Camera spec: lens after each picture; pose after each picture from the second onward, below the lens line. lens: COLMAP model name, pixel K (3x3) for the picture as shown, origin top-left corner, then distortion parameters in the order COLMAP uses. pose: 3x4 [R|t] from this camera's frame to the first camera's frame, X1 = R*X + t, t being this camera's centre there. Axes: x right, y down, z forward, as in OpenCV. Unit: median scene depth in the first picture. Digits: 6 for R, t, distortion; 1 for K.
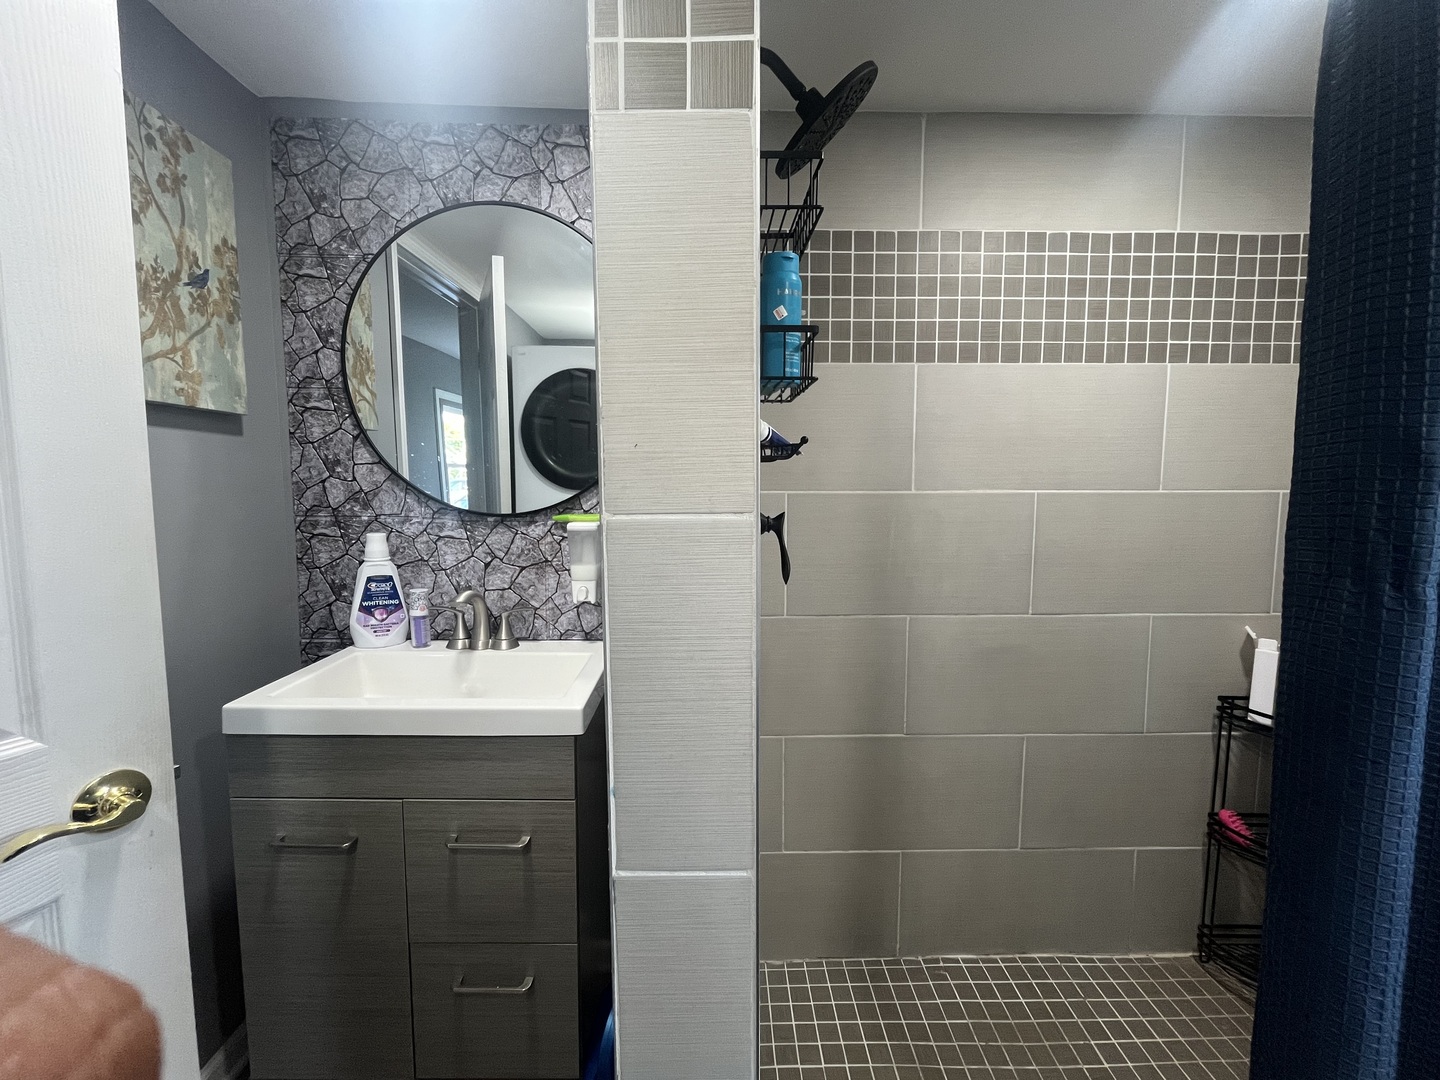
lens RADIAL K [[584.3, 0, 720.9], [0, 584.3, 536.0], [0, 0, 1]] dist [-0.007097, -0.000438]
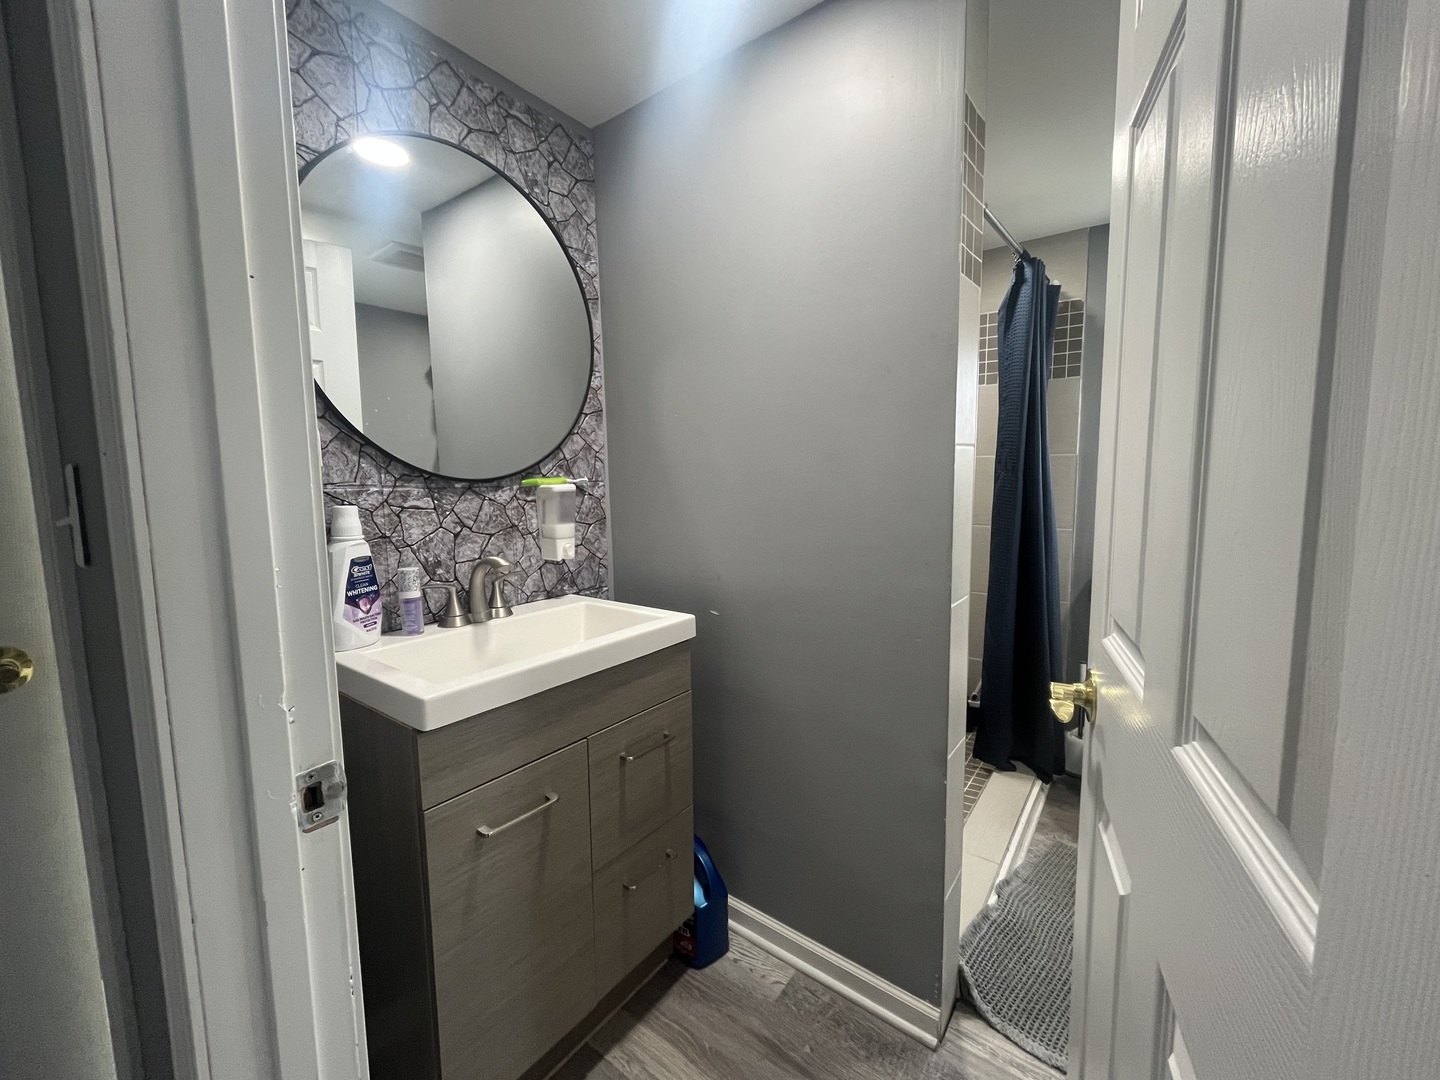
lens RADIAL K [[584.3, 0, 721.1], [0, 584.3, 534.2], [0, 0, 1]] dist [-0.007097, -0.000438]
pose [[0.615266, -0.095385, 0.782528, -0.873125], [0.088381, 0.994741, 0.051763, 0.037001], [-0.783350, 0.037312, 0.620460, 0.099135]]
